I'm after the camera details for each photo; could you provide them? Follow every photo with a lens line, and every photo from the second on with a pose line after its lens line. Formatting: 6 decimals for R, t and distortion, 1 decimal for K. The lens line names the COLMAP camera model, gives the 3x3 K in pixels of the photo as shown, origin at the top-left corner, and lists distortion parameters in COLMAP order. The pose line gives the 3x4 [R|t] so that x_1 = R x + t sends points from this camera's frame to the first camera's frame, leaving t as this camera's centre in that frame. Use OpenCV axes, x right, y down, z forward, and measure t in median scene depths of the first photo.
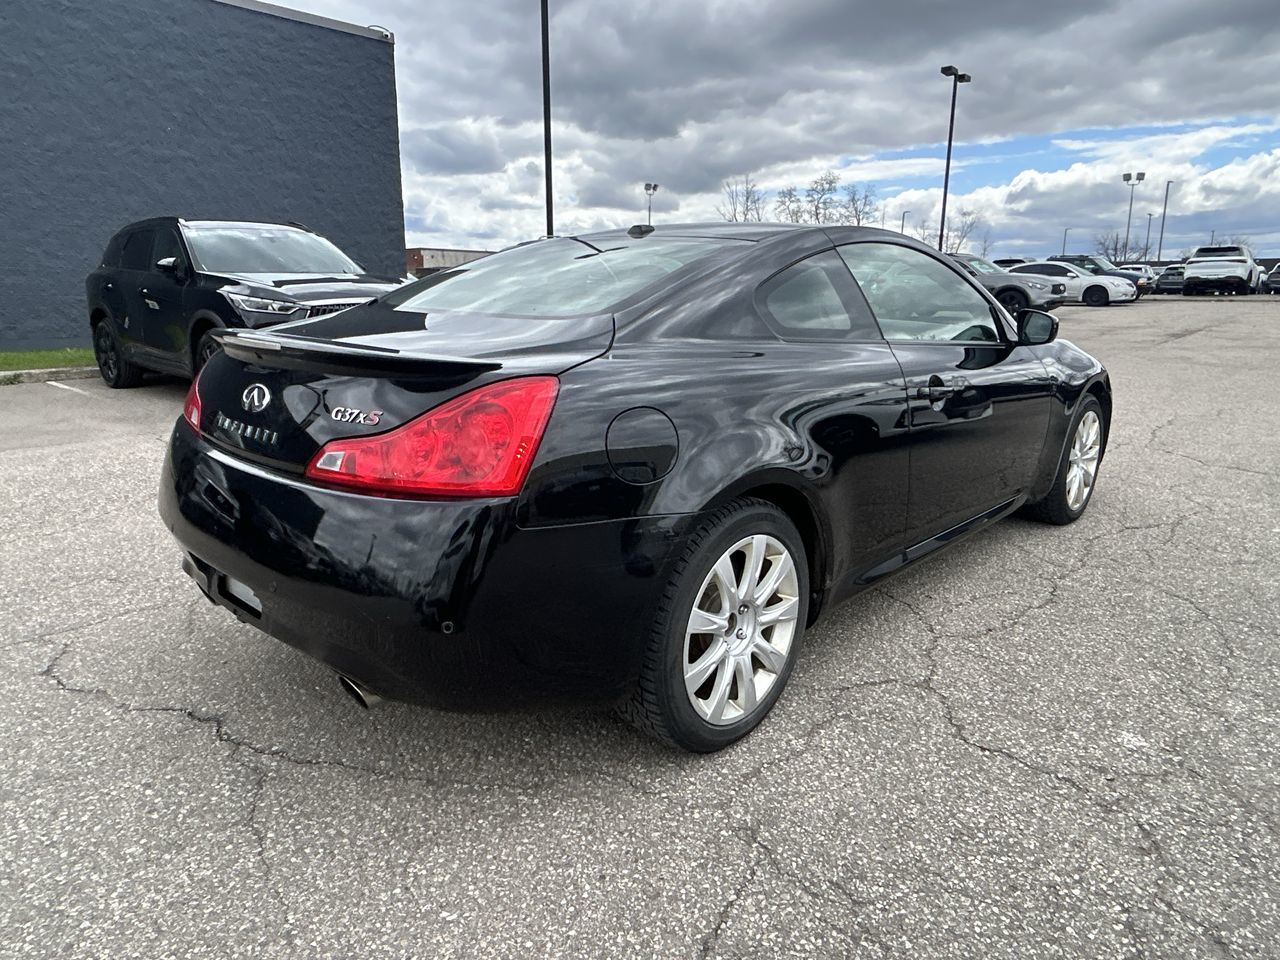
lens RADIAL K [[845.7, 0, 638.7], [0, 845.7, 483.3], [0, 0, 1]] dist [-0.010577, 0.005614]
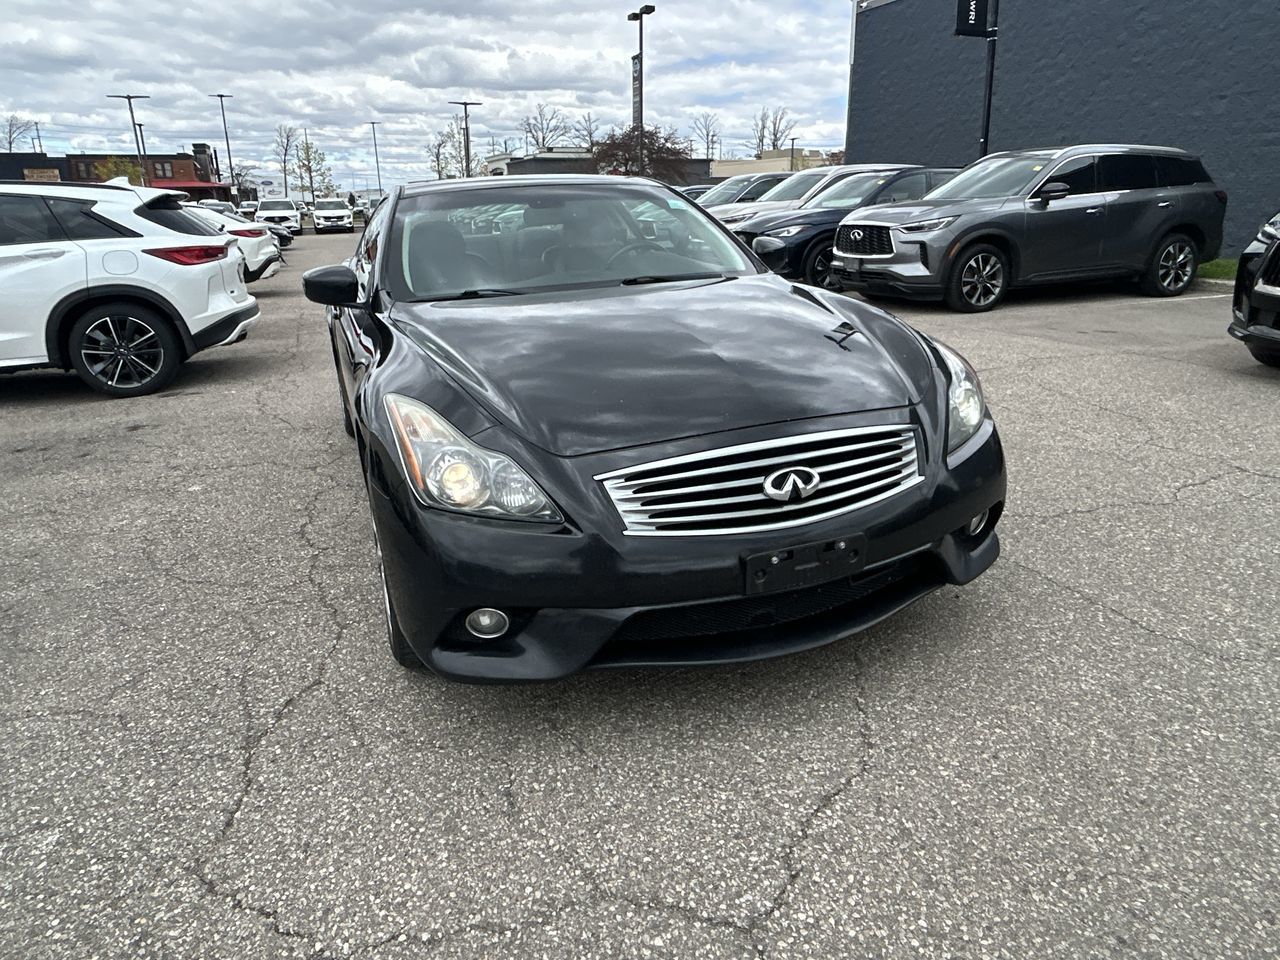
lens RADIAL K [[845.7, 0, 640.0], [0, 845.7, 478.8], [0, 0, 1]] dist [-0.010577, 0.005614]
pose [[-0.440727, 0.285479, -0.851035, 1.584438], [-0.183495, 0.899407, 0.396732, -0.572997], [0.878686, 0.331011, -0.344009, 2.286534]]
